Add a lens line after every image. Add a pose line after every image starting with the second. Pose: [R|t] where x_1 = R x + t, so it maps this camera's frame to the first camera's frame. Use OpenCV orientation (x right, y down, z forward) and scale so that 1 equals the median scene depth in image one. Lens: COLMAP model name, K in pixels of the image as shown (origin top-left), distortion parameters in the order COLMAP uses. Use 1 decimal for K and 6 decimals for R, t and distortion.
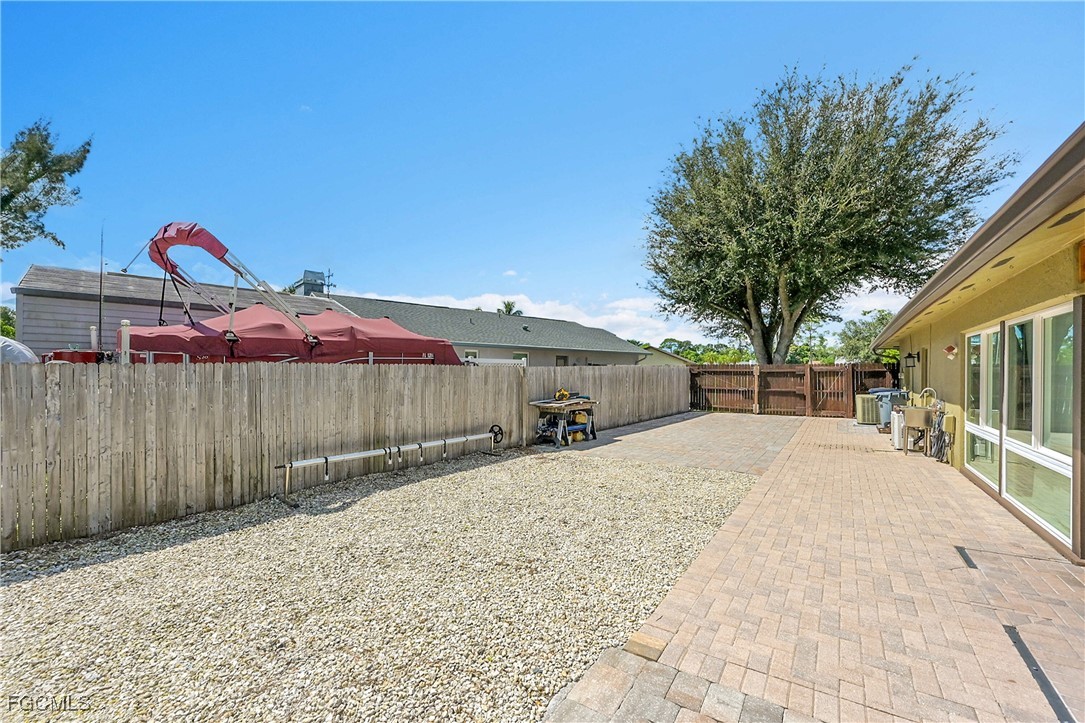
lens RADIAL K [[393.5, 0, 537.9], [0, 393.5, 362.7], [0, 0, 1]] dist [-0.000325, 0.000010]
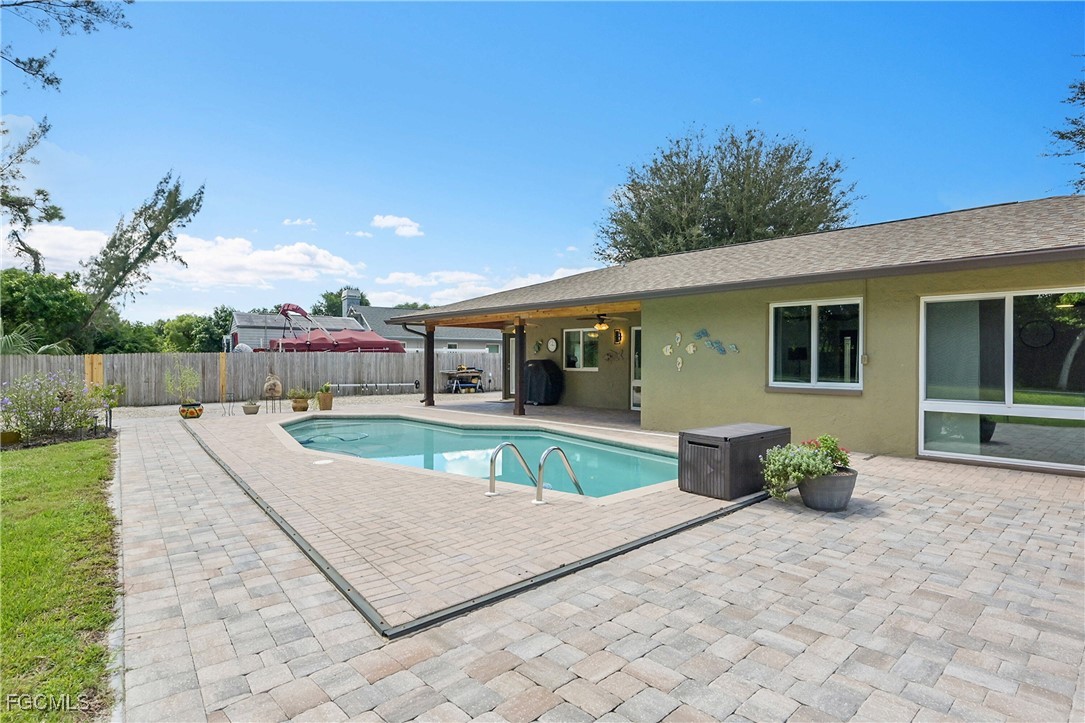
lens RADIAL K [[525.9, 0, 544.5], [0, 525.9, 358.9], [0, 0, 1]] dist [0.001544, 0.000013]
pose [[0.977943, -0.004073, -0.208833, 1.173667], [0.007467, 0.999852, 0.015469, 0.003853], [0.208739, -0.016687, 0.977829, -1.661905]]
